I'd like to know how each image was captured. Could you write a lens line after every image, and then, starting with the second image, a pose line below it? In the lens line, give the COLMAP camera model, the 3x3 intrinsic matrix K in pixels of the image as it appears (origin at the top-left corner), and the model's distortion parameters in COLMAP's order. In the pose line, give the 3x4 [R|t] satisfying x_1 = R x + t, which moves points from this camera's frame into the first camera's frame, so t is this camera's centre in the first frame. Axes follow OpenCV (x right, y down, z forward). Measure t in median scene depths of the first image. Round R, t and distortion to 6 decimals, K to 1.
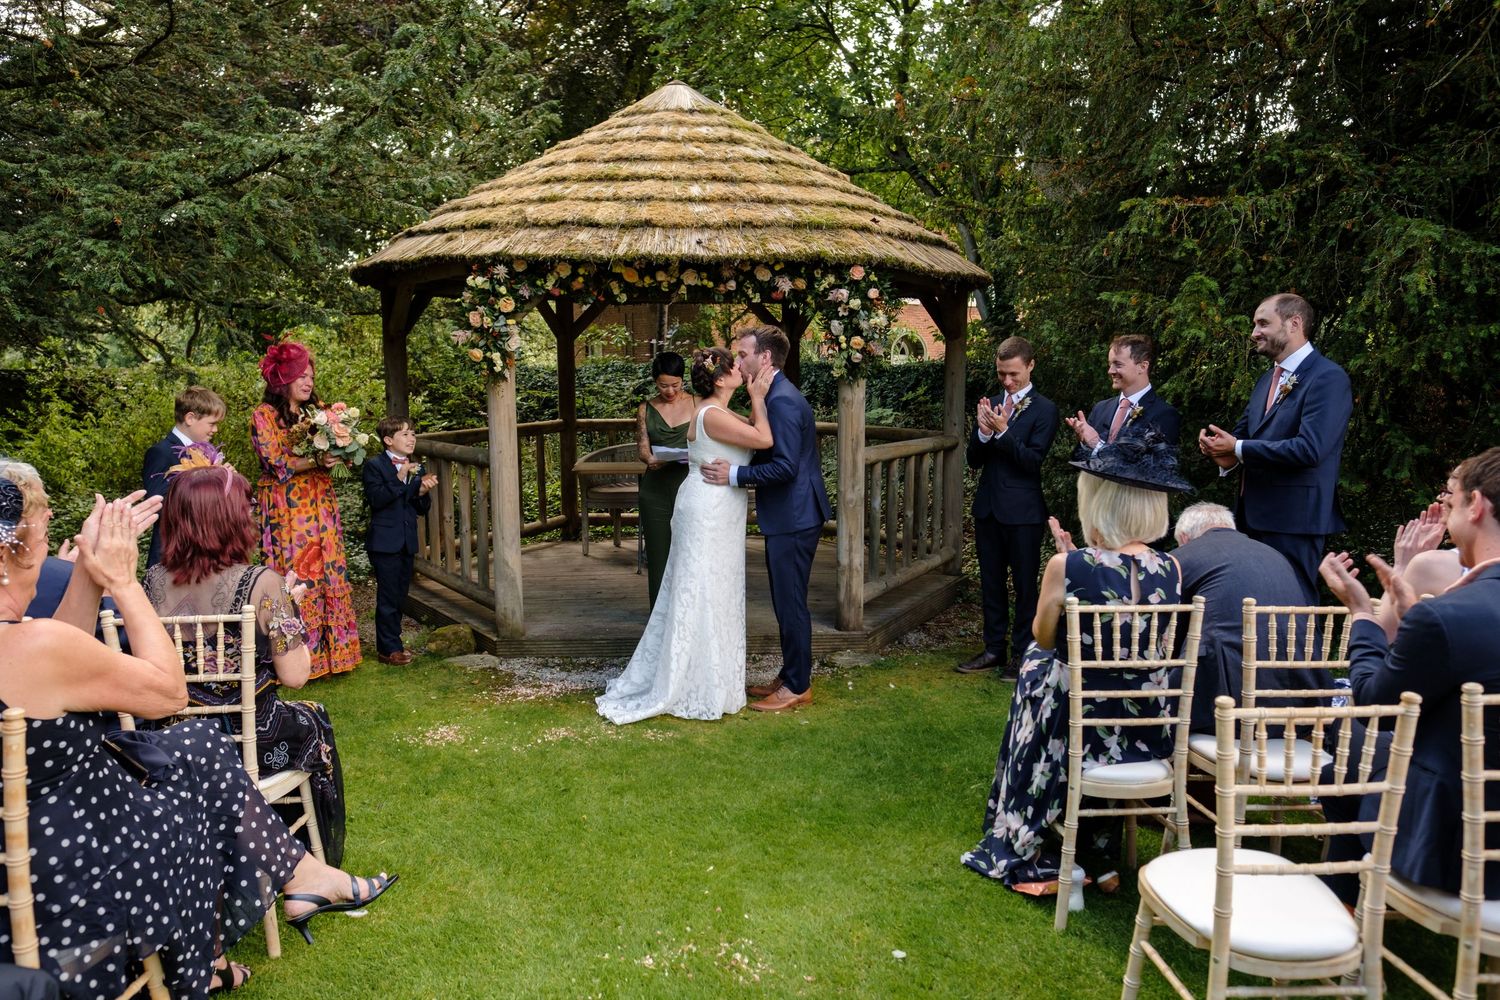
lens RADIAL K [[1036.5, 0, 744.5], [0, 1036.5, 488.3], [0, 0, 1]] dist [-0.031161, 0.008801]
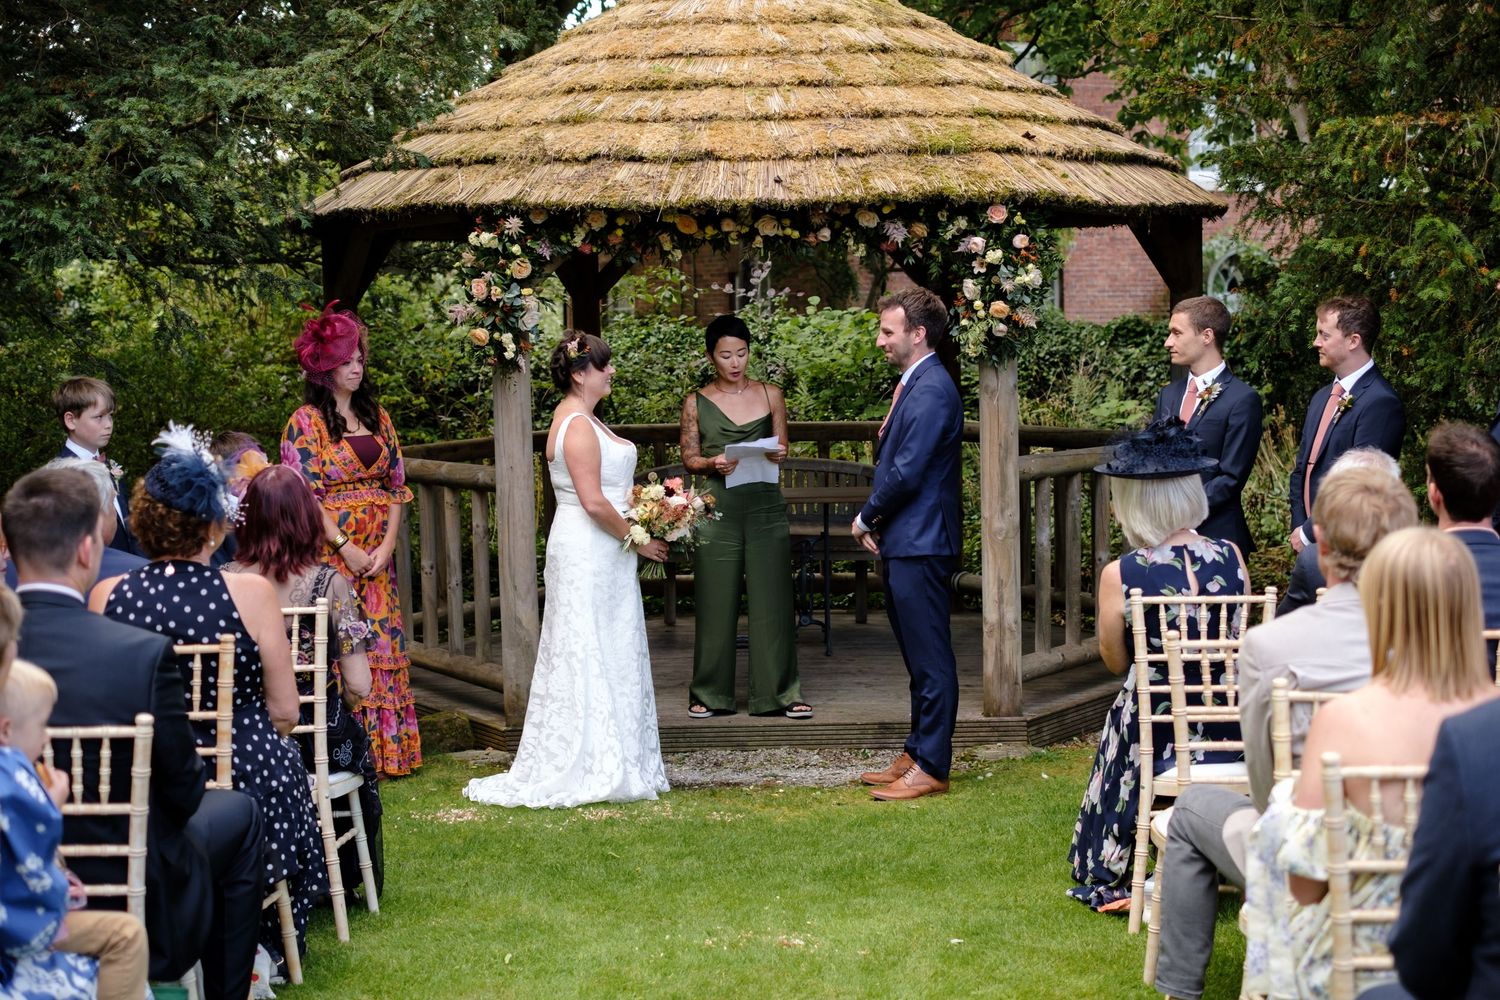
lens RADIAL K [[2340.5, 0, 750.7], [0, 2340.5, 503.5], [0, 0, 1]] dist [-0.084056, 0.000000]
pose [[0.996117, -0.012637, -0.087130, 0.077176], [0.009672, 0.999363, -0.034363, 0.049441], [0.087509, 0.033387, 0.995604, -0.641336]]
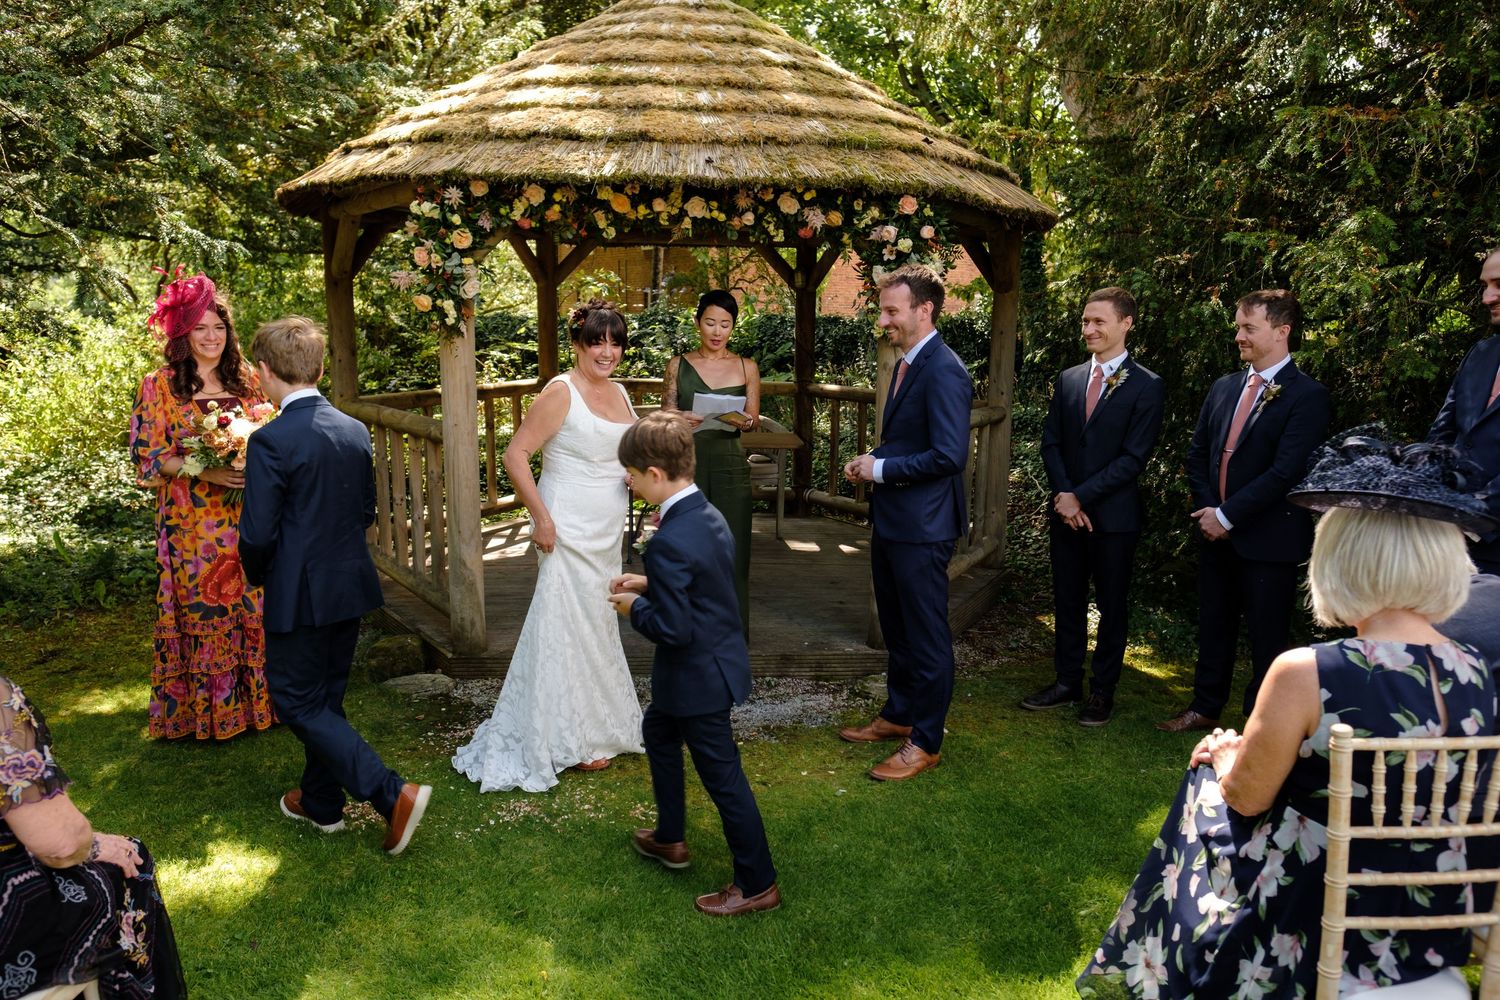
lens RADIAL K [[1036.5, 0, 747.8], [0, 1036.5, 487.1], [0, 0, 1]] dist [-0.031161, 0.008801]
pose [[0.999849, 0.013524, 0.010886, -0.019057], [-0.014004, 0.998876, 0.045292, -0.027710], [-0.010261, -0.045438, 0.998914, 0.204883]]
